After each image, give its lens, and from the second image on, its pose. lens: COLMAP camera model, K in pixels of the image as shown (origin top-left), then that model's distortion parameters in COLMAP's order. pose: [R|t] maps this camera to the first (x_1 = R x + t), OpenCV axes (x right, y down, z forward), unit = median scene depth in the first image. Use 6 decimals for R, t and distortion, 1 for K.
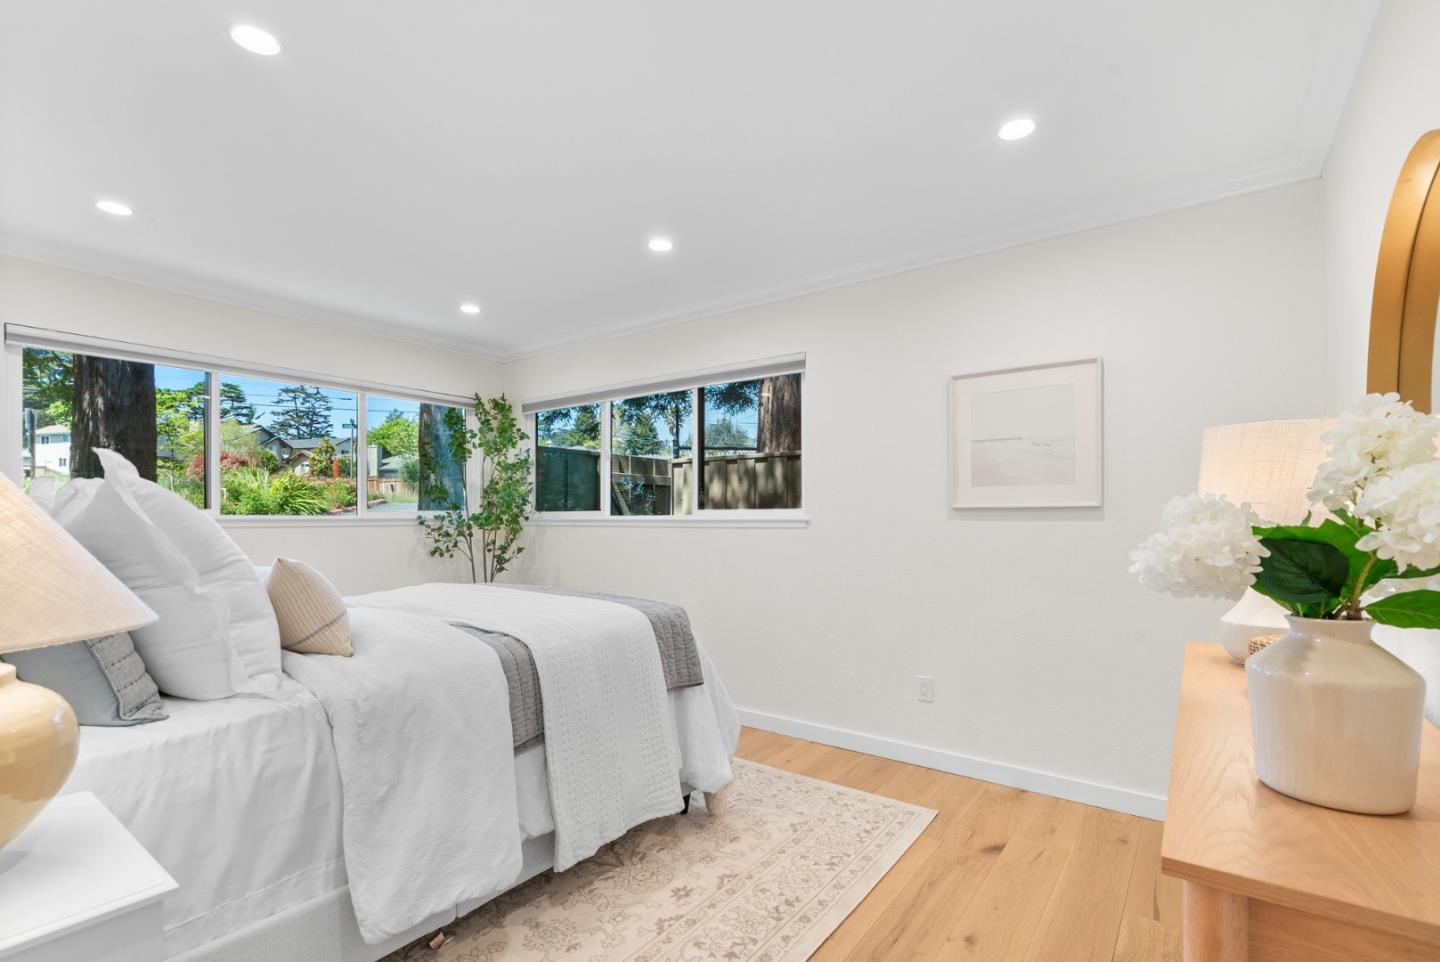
lens RADIAL K [[665.5, 0, 717.9], [0, 665.5, 527.9], [0, 0, 1]] dist [-0.000245, 0.000715]
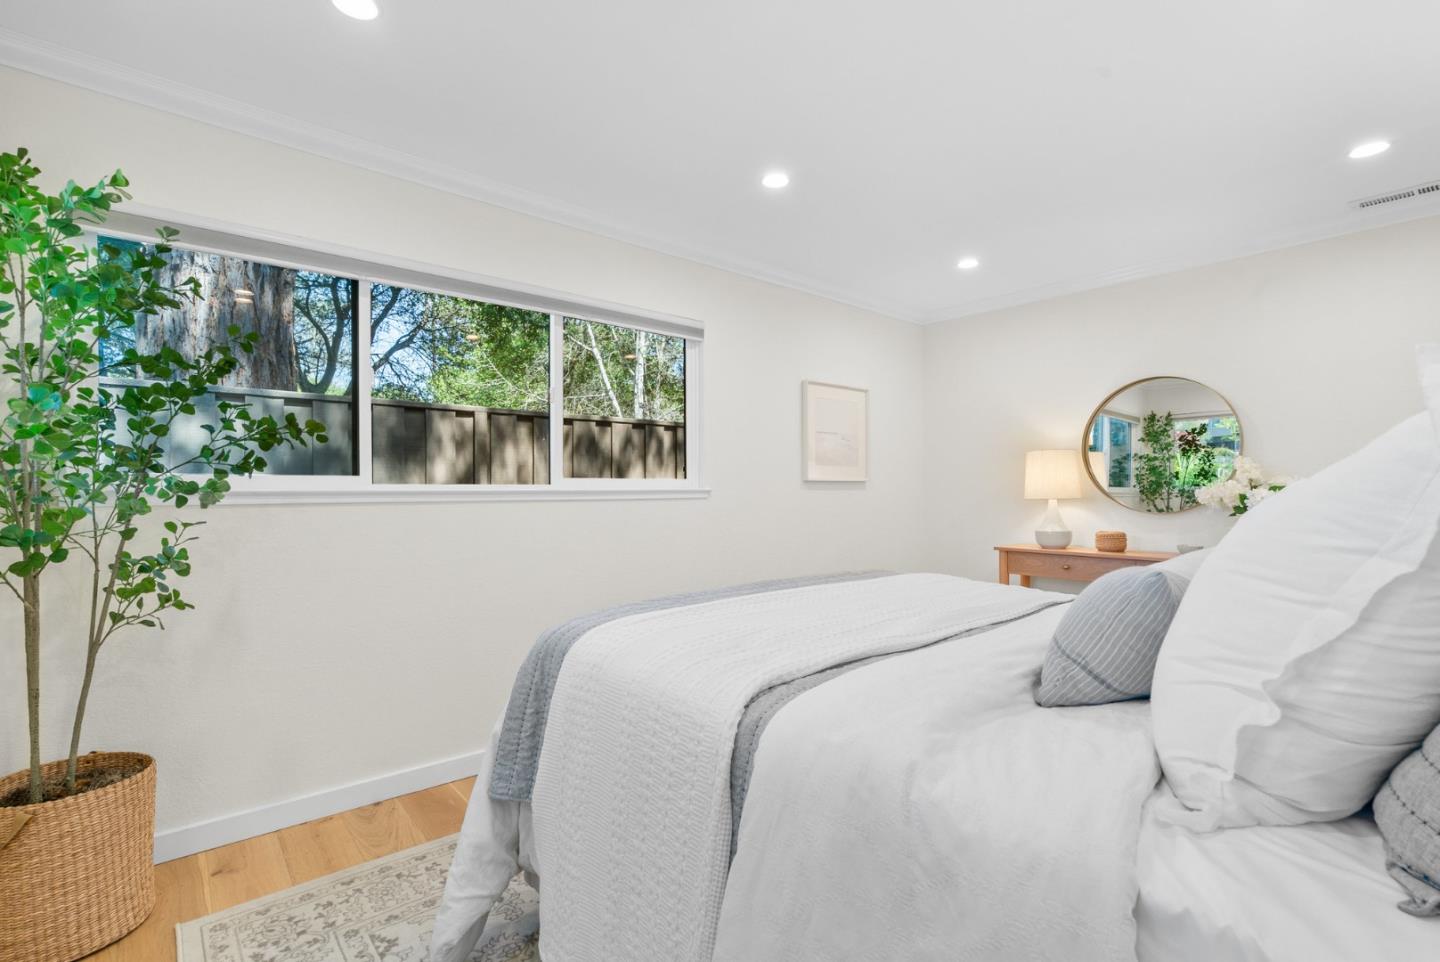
lens RADIAL K [[664.9, 0, 719.4], [0, 664.9, 475.5], [0, 0, 1]] dist [-0.000586, 0.000152]
pose [[0.214364, 0.021756, 0.976511, -0.834513], [0.017821, 0.999498, -0.026180, -0.007891], [-0.976591, 0.023015, 0.213869, 0.771178]]
